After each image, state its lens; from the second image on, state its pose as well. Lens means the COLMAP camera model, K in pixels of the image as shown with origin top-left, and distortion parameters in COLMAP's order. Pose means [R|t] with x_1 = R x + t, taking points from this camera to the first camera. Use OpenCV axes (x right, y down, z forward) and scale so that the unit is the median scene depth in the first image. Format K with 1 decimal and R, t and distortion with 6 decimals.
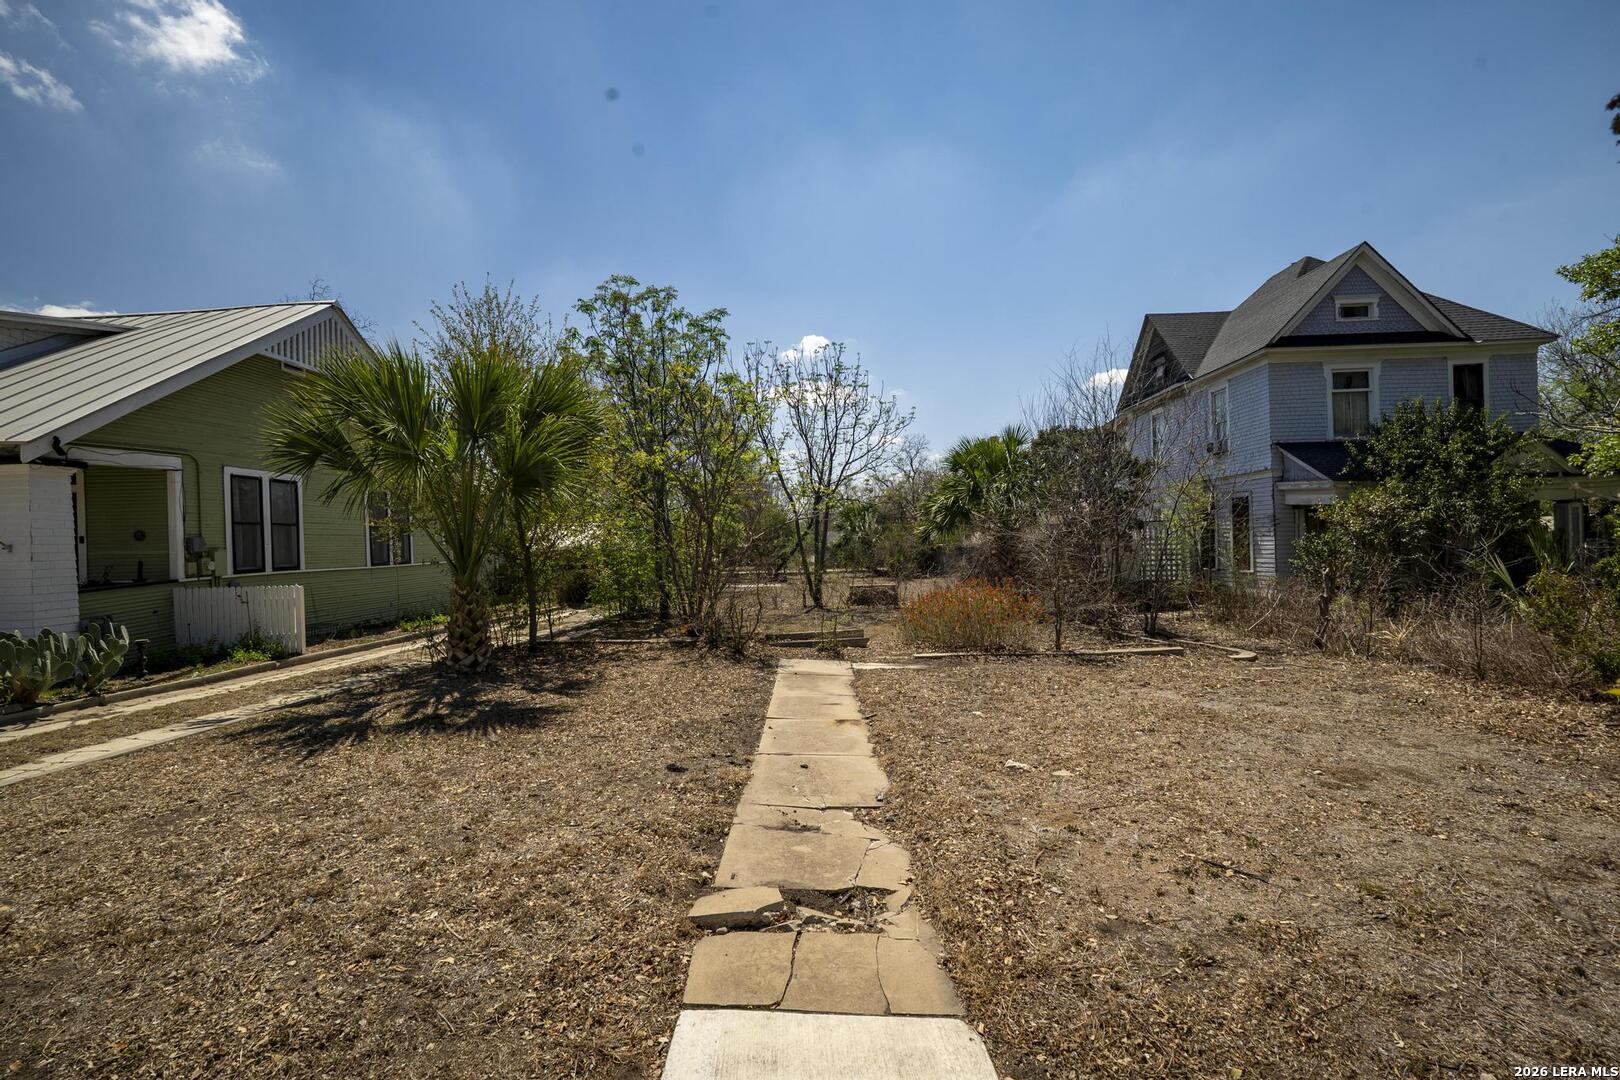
lens RADIAL K [[708.8, 0, 806.5], [0, 708.8, 545.1], [0, 0, 1]] dist [-0.002204, -0.000539]
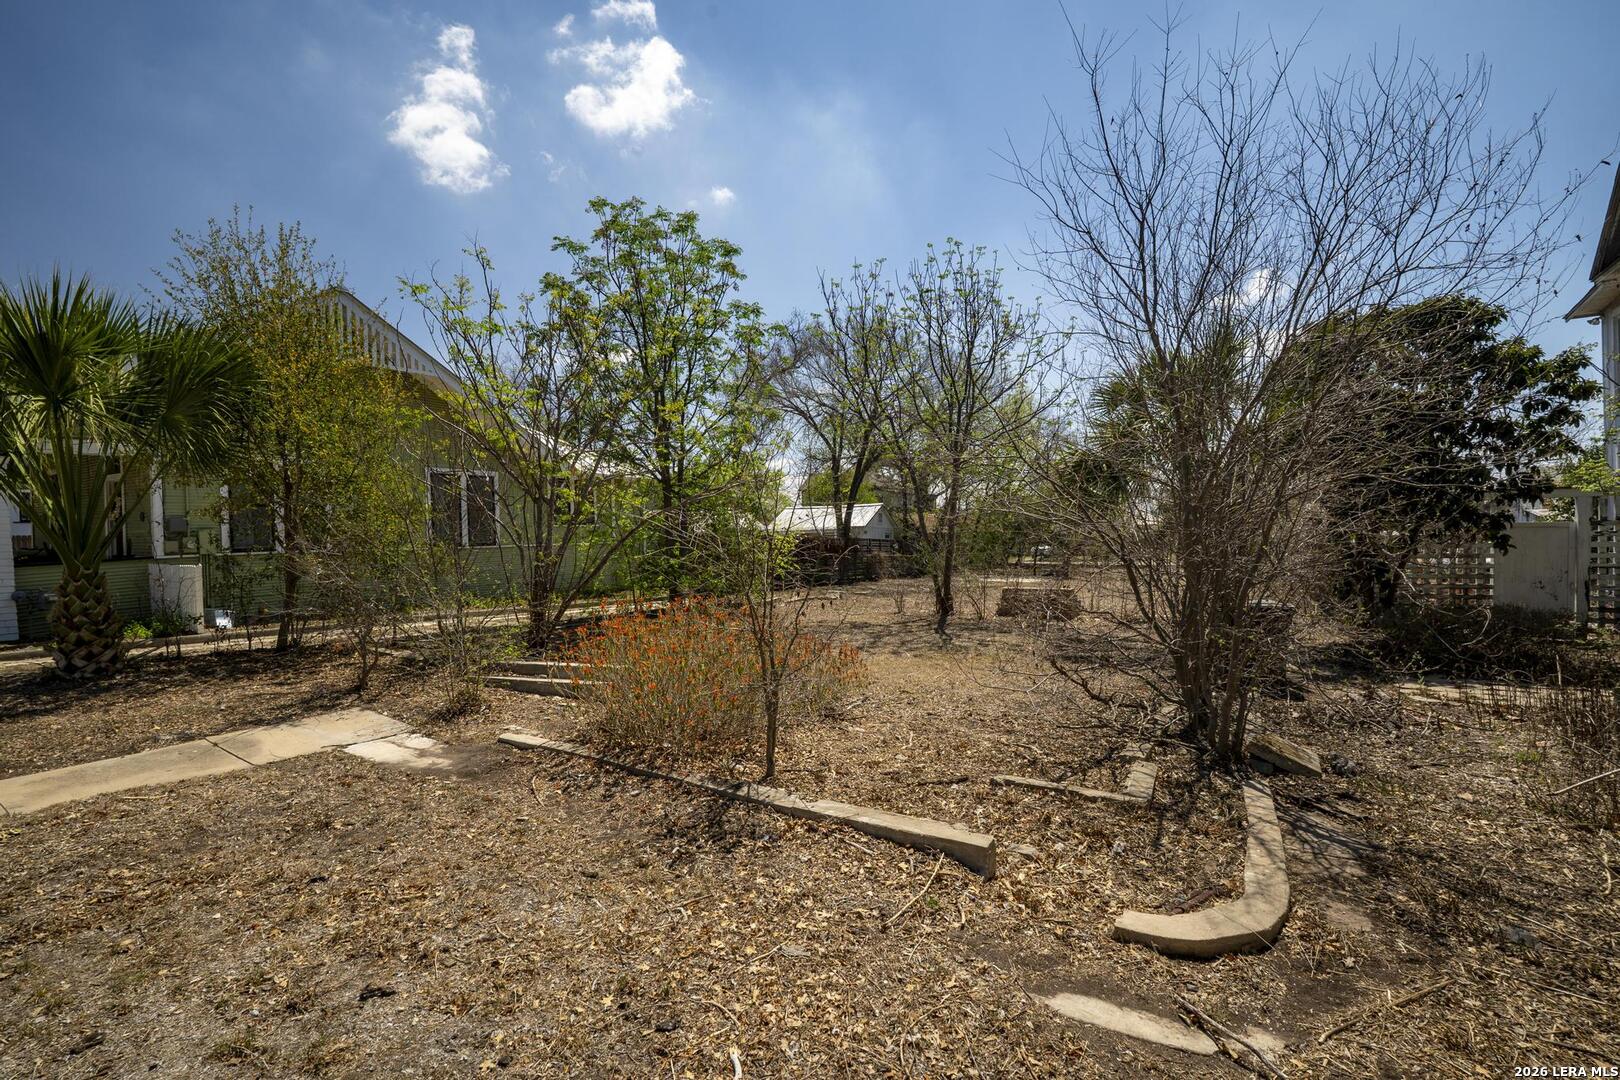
lens RADIAL K [[717.9, 0, 808.3], [0, 717.9, 544.6], [0, 0, 1]] dist [-0.000314, -0.000136]
pose [[0.848148, 0.016998, -0.529486, 0.431429], [-0.006392, 0.999741, 0.021856, -0.000255], [0.529720, -0.015153, 0.848037, 0.461276]]
